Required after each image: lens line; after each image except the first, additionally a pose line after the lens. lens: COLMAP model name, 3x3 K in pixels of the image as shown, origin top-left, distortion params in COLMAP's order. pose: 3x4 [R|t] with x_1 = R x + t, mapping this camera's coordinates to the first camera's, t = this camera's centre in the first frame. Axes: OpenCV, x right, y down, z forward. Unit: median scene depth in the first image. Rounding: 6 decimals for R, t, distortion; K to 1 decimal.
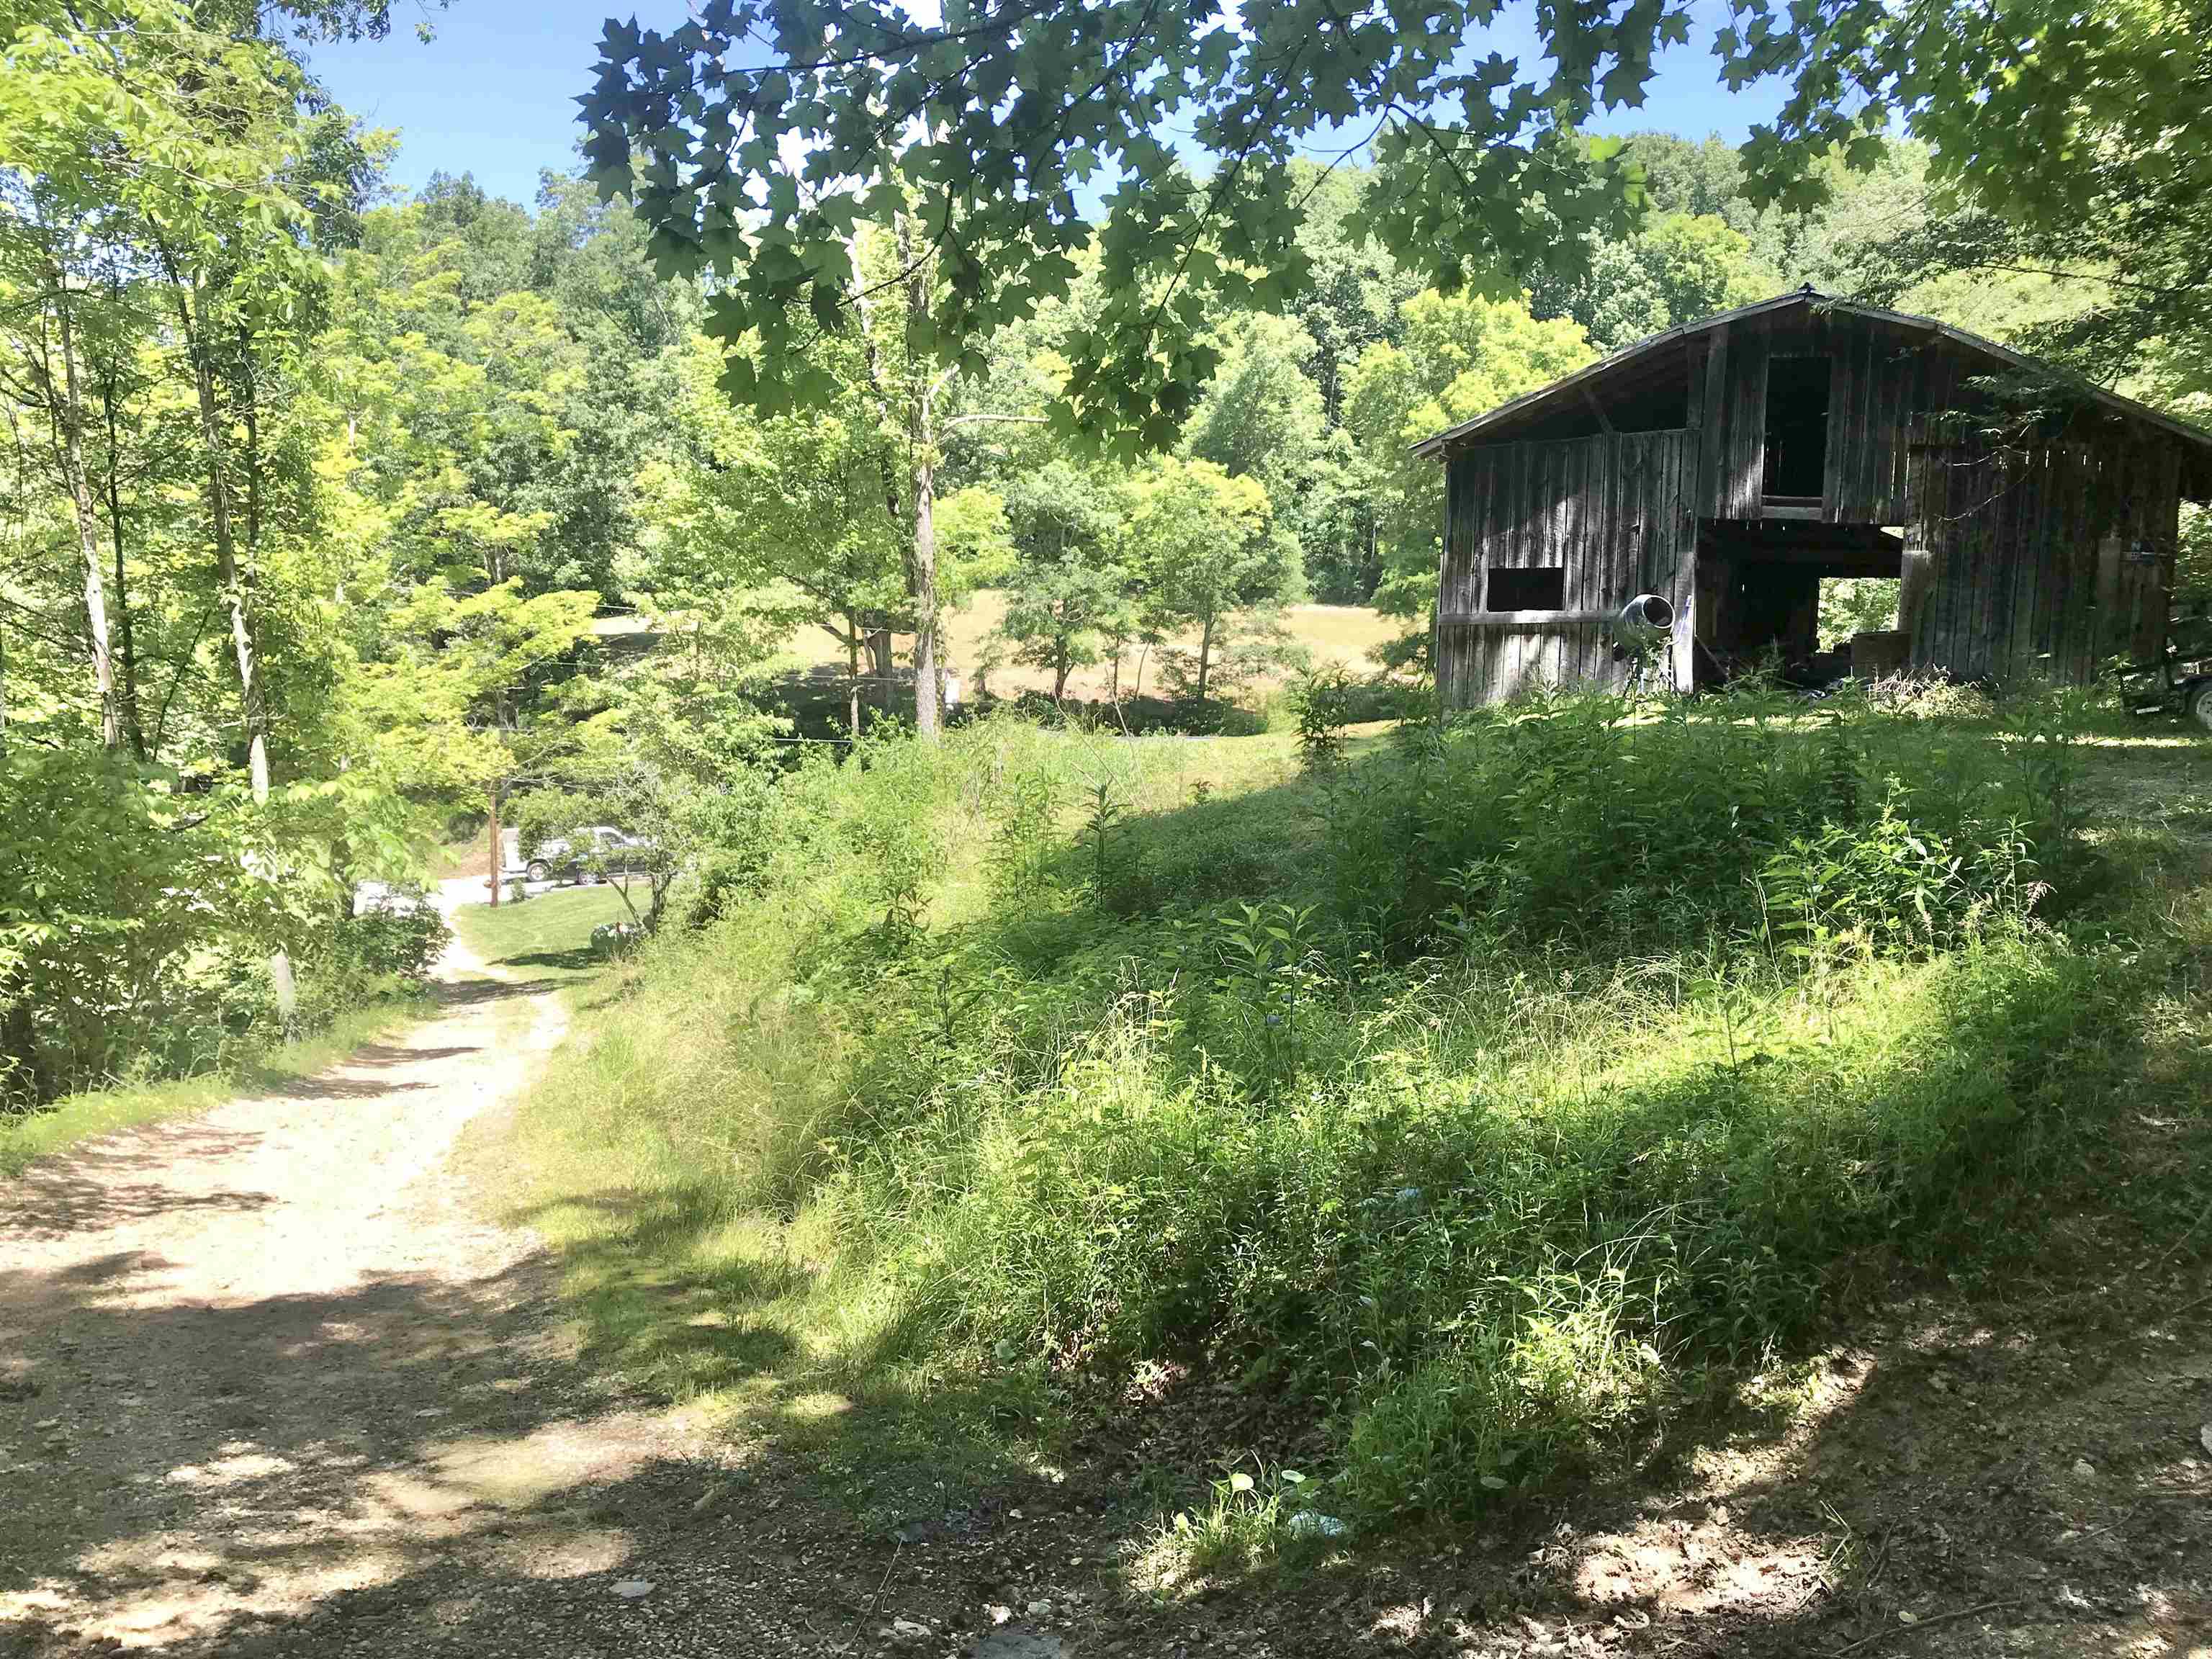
lens RADIAL K [[1812.4, 0, 1119.0], [0, 1812.4, 837.6], [0, 0, 1]] dist [0.010072, -0.011176]
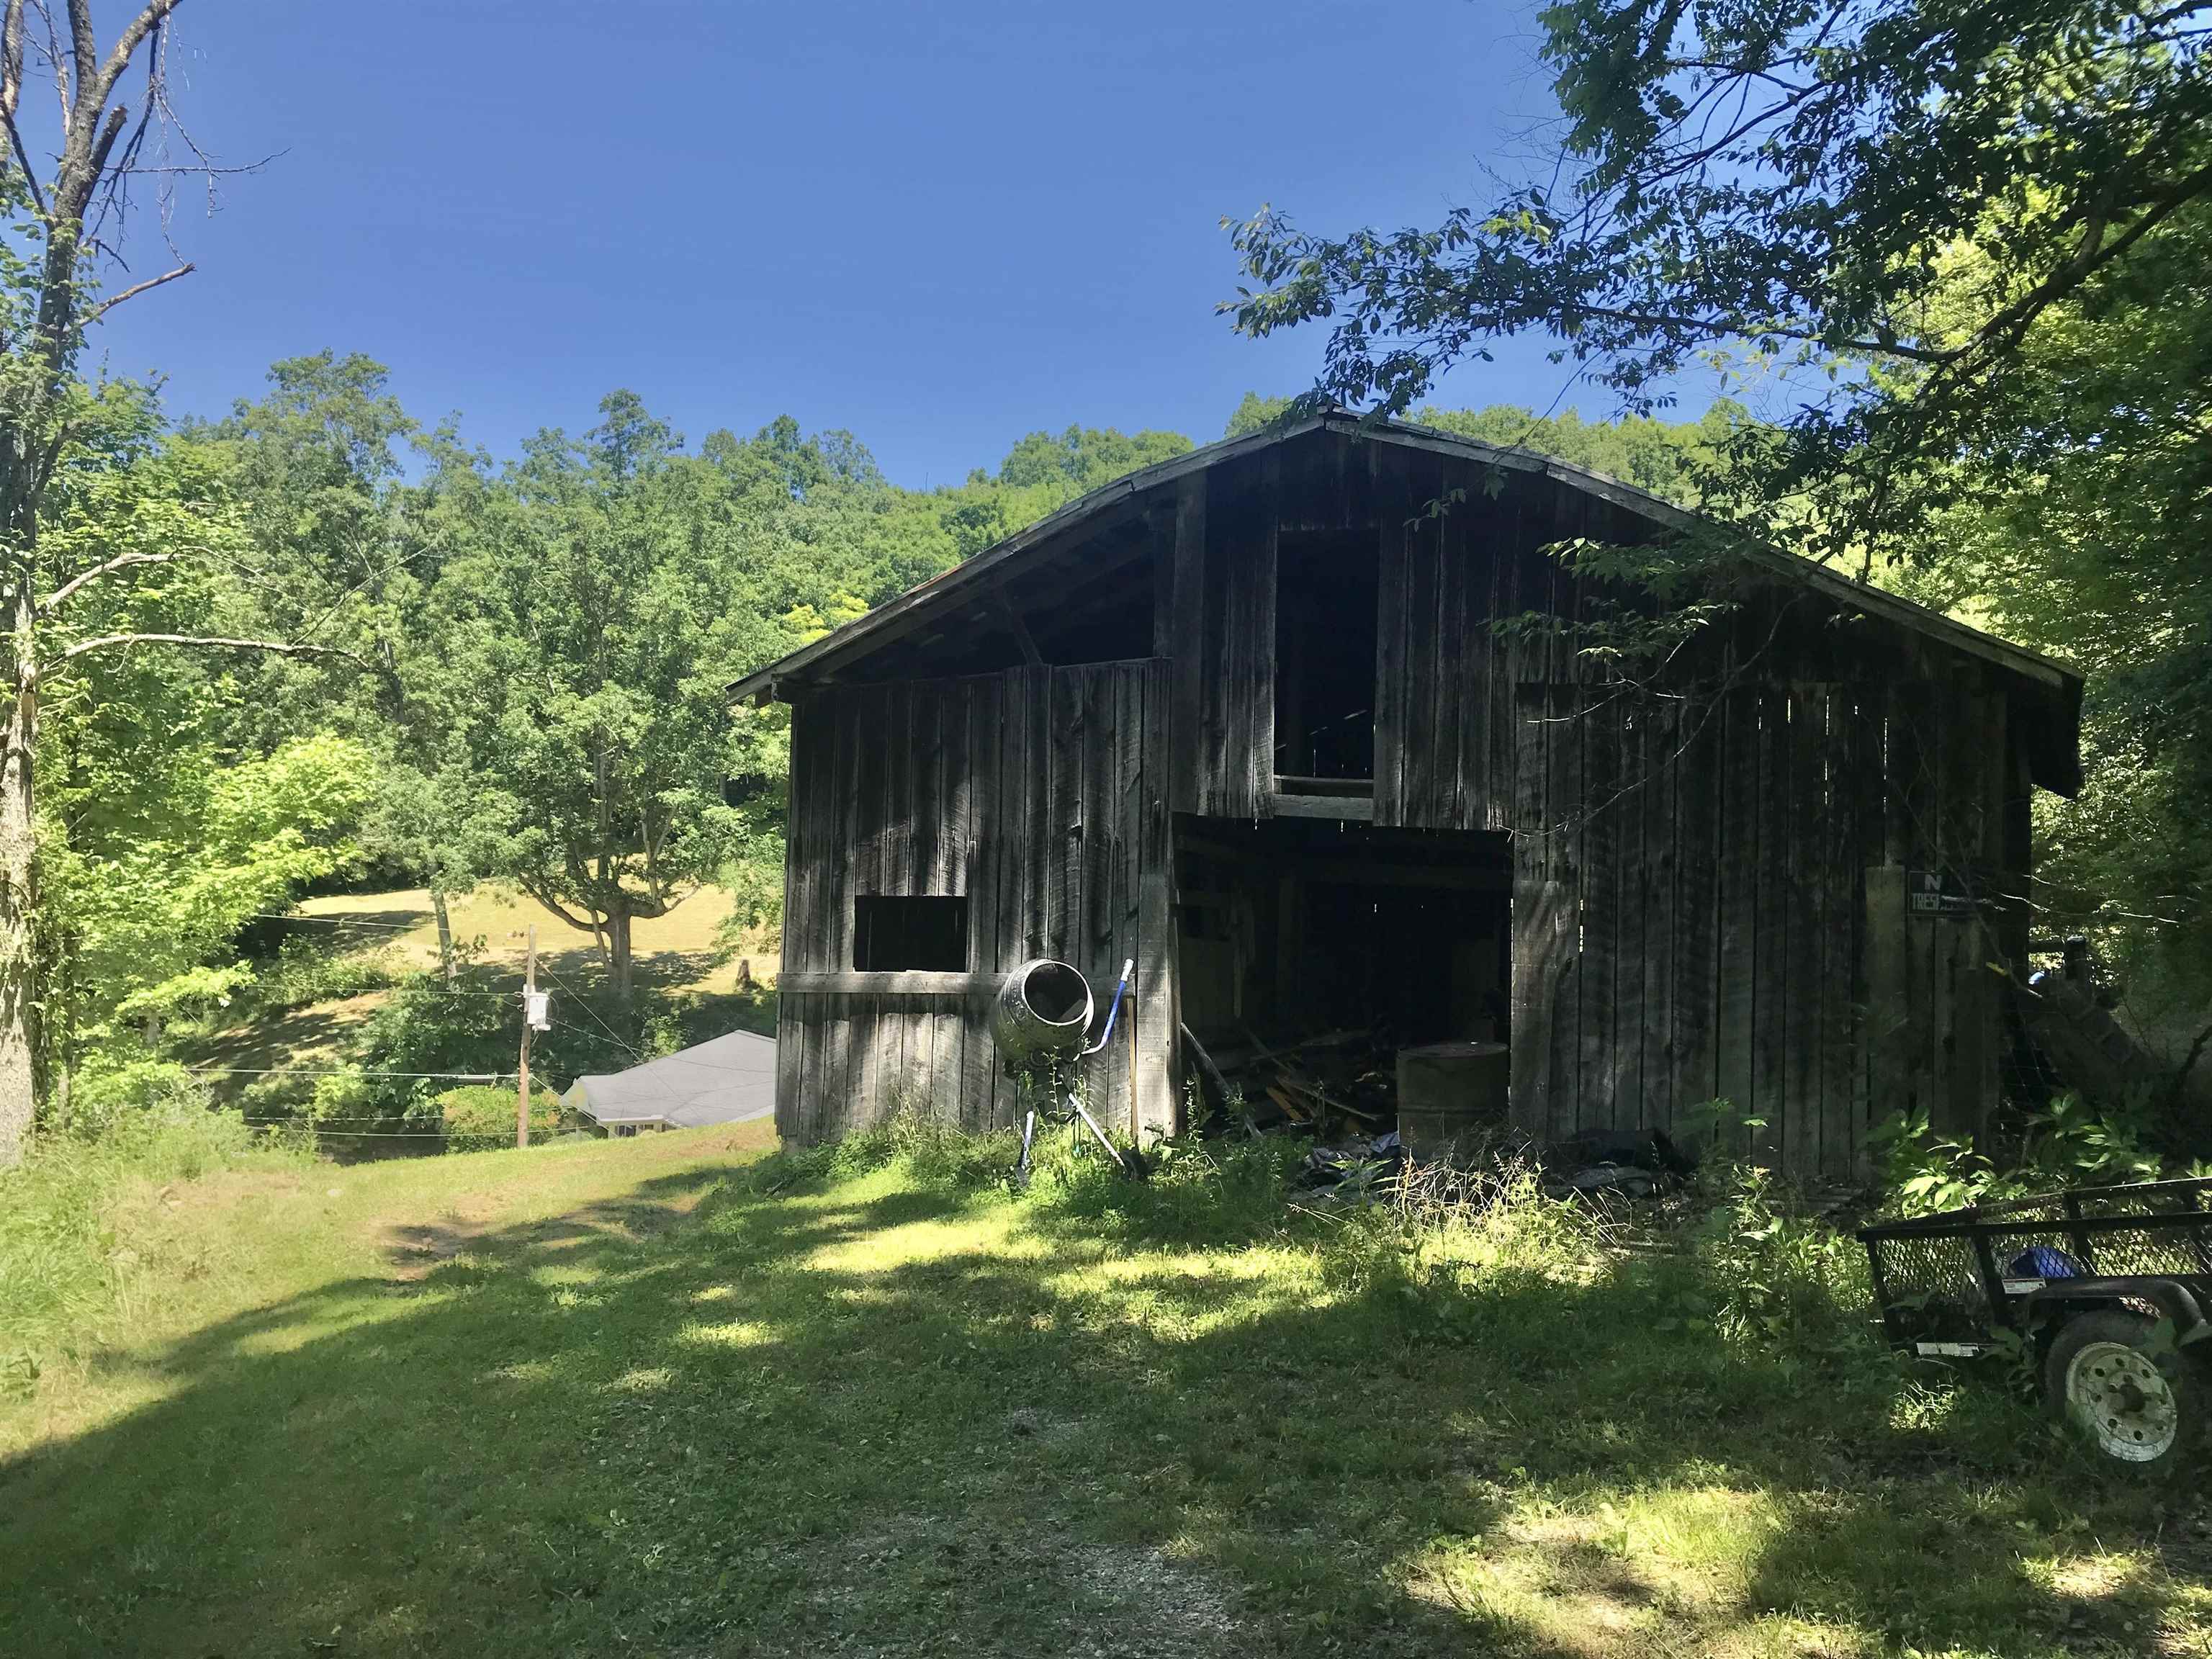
lens RADIAL K [[1812.4, 0, 1092.5], [0, 1812.4, 827.3], [0, 0, 1]] dist [0.010072, -0.011176]
pose [[0.999581, 0.003630, 0.028731, 0.267156], [0.000735, 0.988612, -0.150484, -0.084500], [-0.028950, 0.150442, 0.988195, 0.431229]]
